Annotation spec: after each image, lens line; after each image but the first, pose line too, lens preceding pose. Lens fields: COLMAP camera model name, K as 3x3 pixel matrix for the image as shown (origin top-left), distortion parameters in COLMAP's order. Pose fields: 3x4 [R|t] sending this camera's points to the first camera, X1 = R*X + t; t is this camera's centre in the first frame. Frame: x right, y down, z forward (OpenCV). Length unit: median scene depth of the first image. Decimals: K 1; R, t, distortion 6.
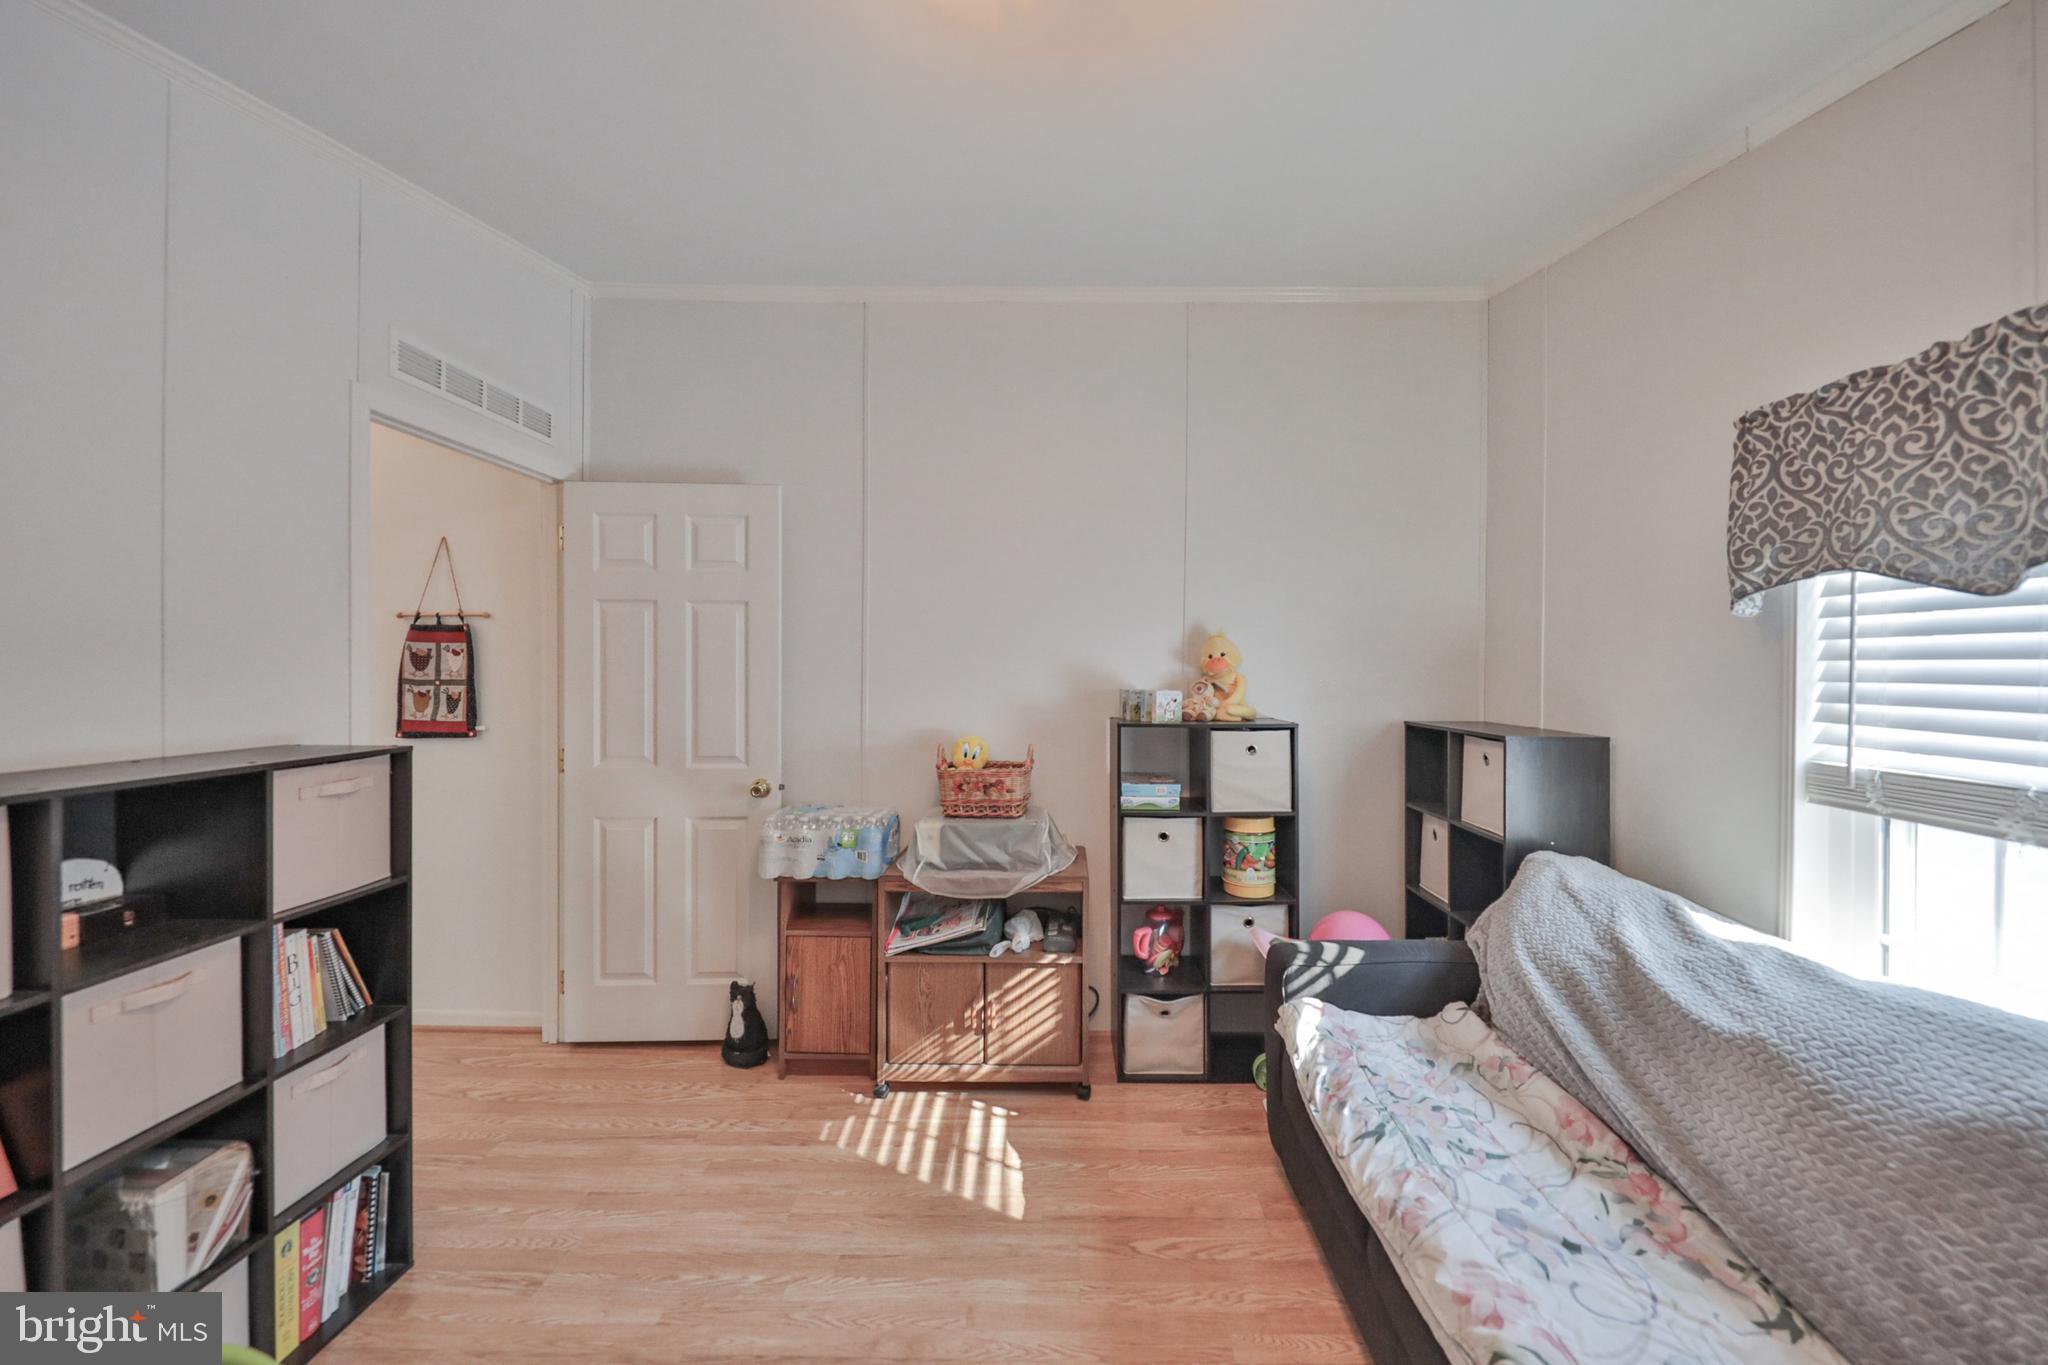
lens RADIAL K [[721.9, 0, 1025.8], [0, 721.9, 676.1], [0, 0, 1]] dist [0.002269, -0.003499]
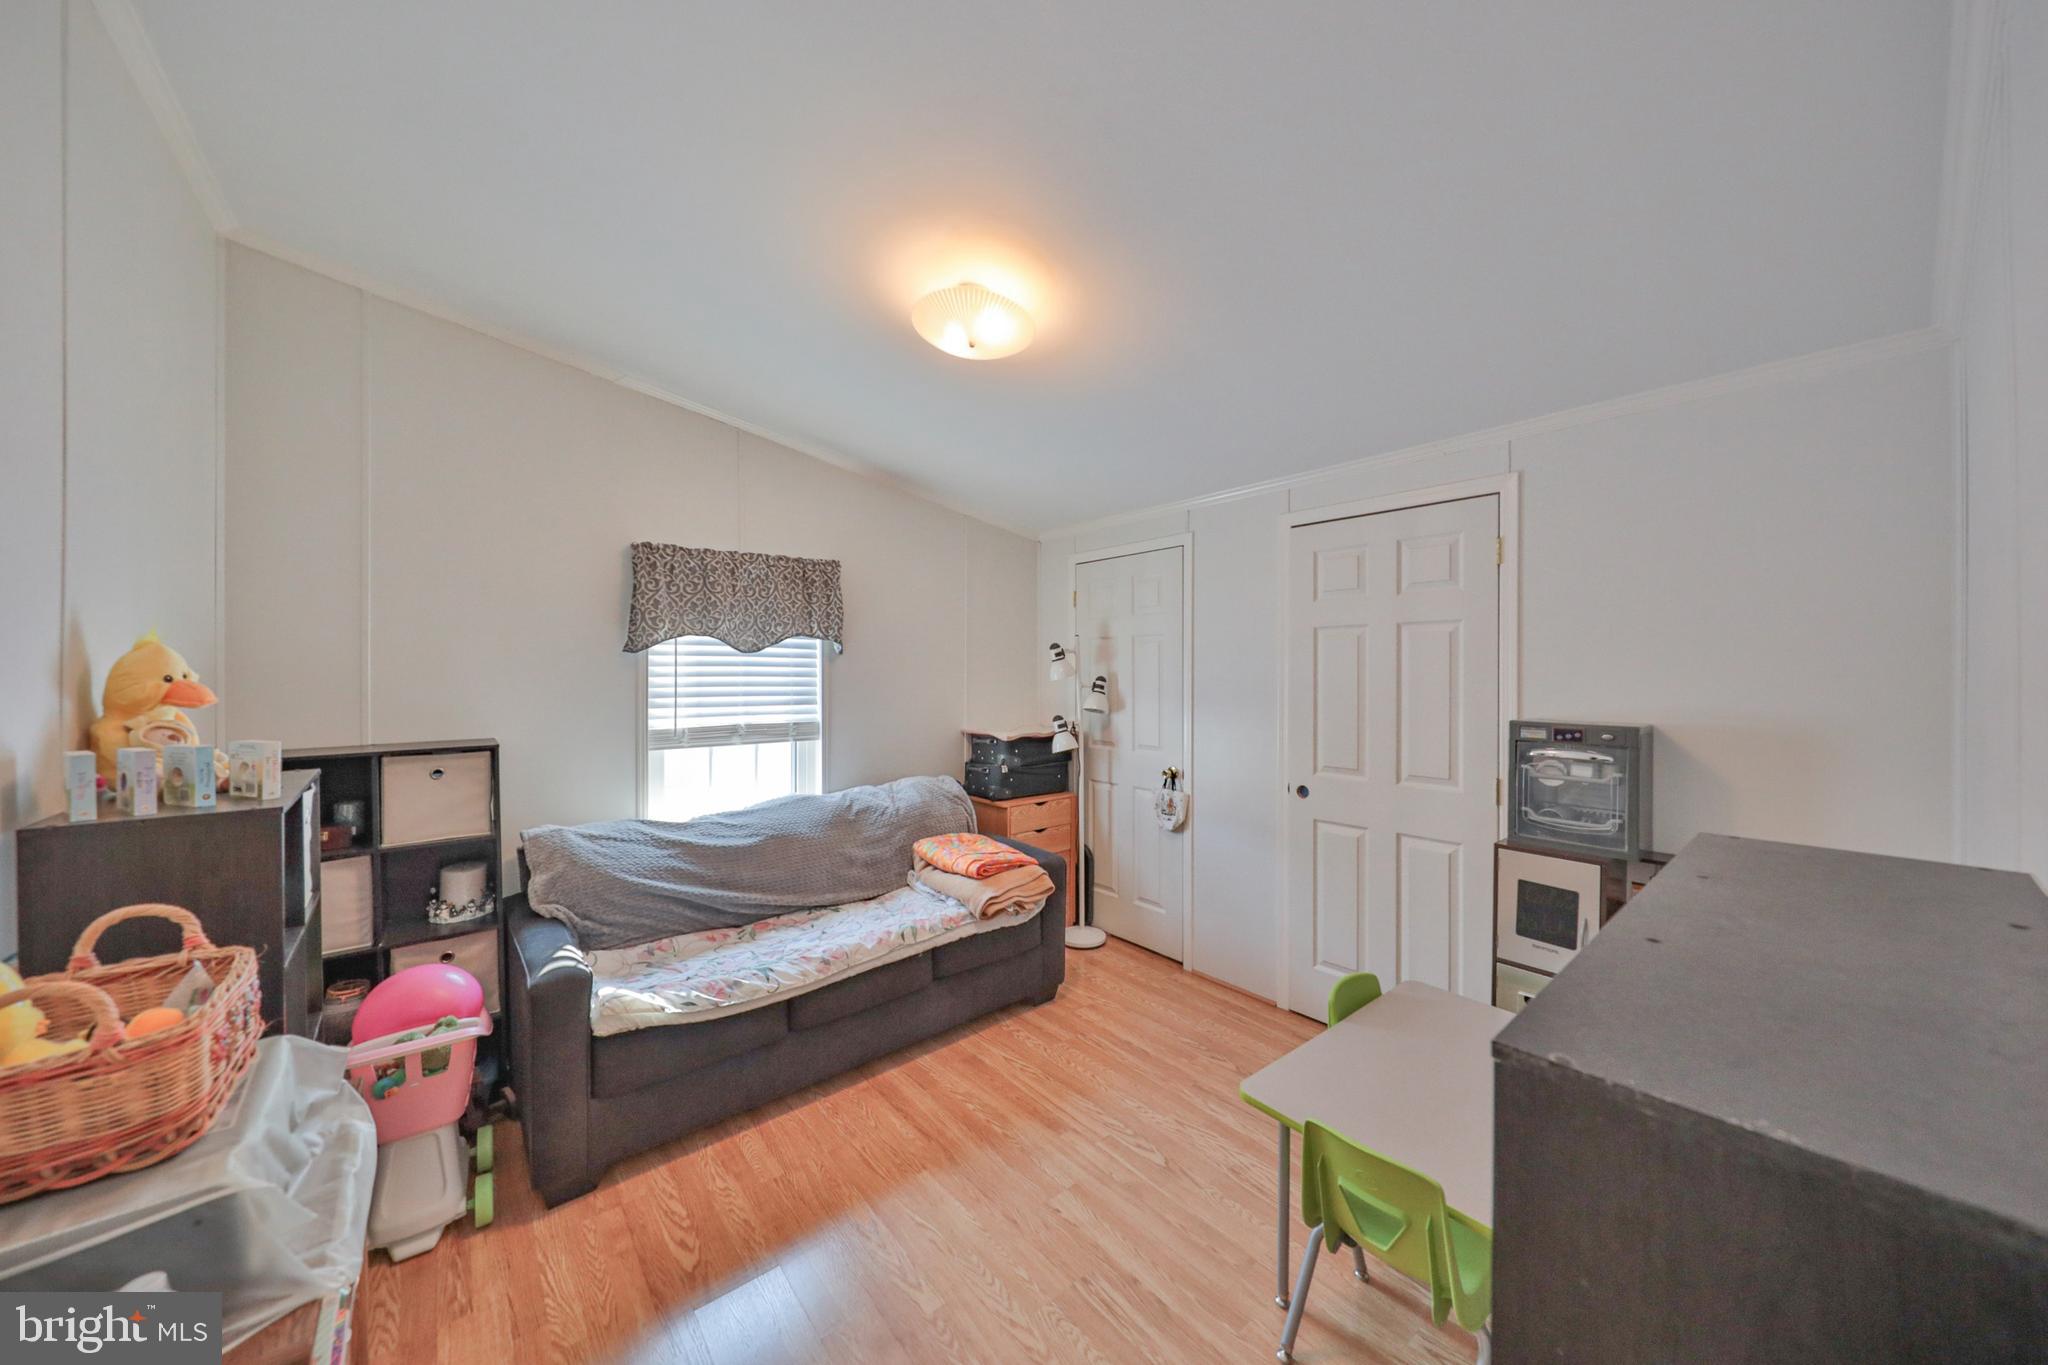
lens RADIAL K [[721.9, 0, 1025.8], [0, 721.9, 676.1], [0, 0, 1]] dist [0.002269, -0.003499]
pose [[-0.665851, 0.018267, 0.745861, -1.135956], [0.031955, 0.999481, 0.004049, -0.002135], [-0.745400, 0.026530, -0.666089, 1.665999]]
